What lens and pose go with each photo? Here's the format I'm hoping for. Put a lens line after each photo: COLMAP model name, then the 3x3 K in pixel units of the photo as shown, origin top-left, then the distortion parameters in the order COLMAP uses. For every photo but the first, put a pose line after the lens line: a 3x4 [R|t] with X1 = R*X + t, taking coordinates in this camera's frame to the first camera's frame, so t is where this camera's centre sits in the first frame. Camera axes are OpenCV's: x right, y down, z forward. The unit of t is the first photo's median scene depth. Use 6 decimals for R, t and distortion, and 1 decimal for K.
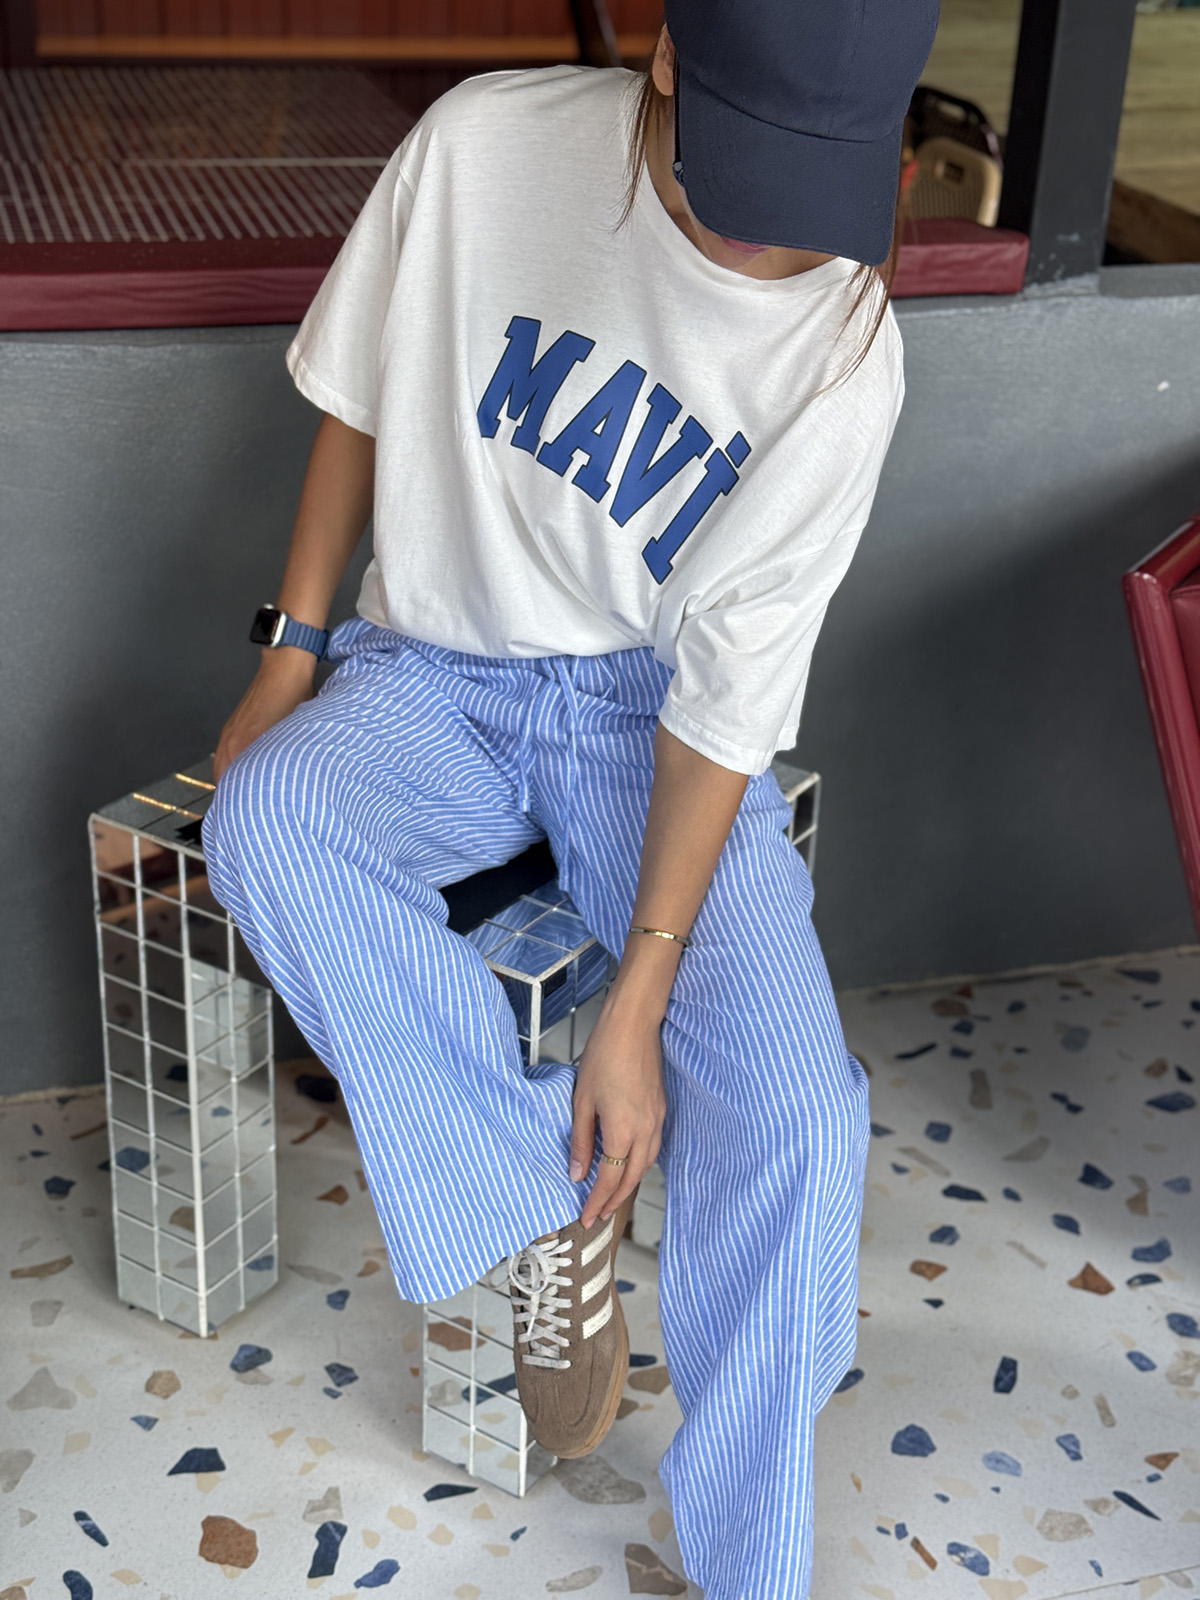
lens RADIAL K [[2211.1, 0, 608.0], [0, 2211.1, 801.2], [0, 0, 1]] dist [0.234337, -0.557625]
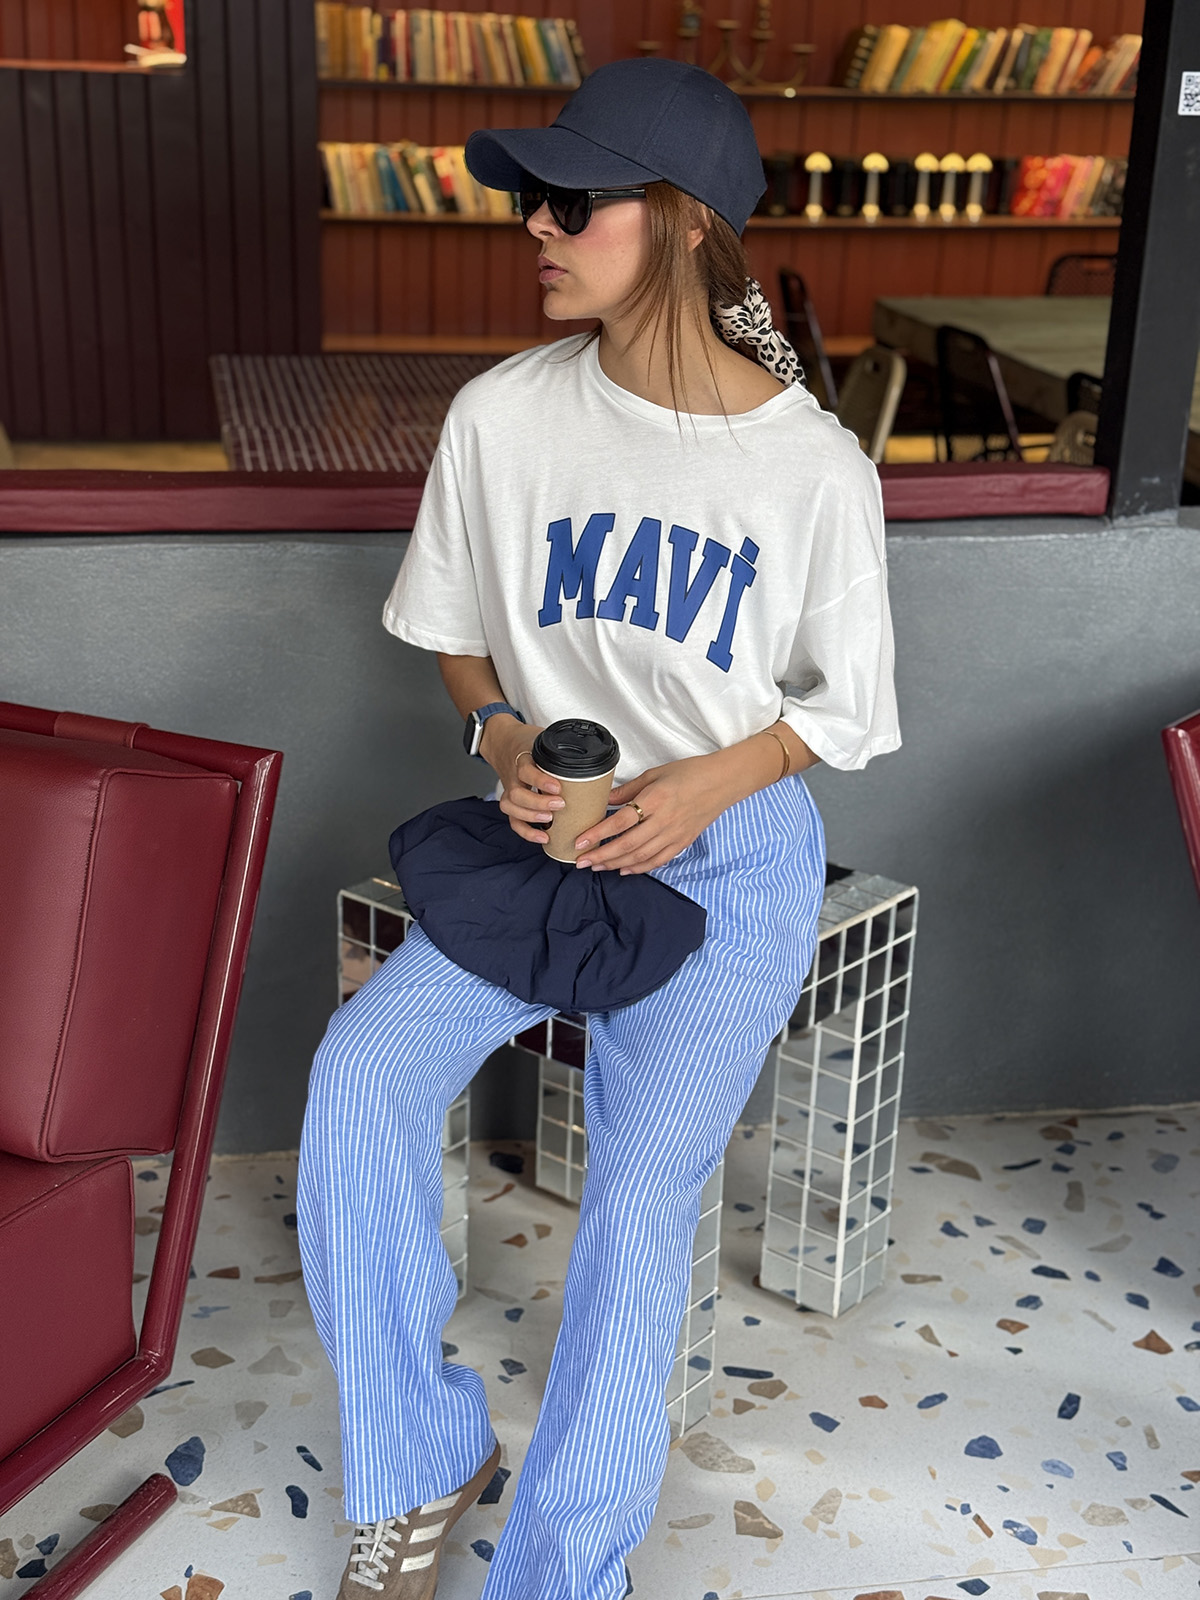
lens RADIAL K [[2211.1, 0, 608.0], [0, 2211.1, 801.2], [0, 0, 1]] dist [0.234337, -0.557625]
pose [[0.994218, 0.029048, -0.103374, 0.043930], [-0.041825, 0.991442, -0.123666, 0.086693], [0.098897, 0.127275, 0.986925, -0.211247]]
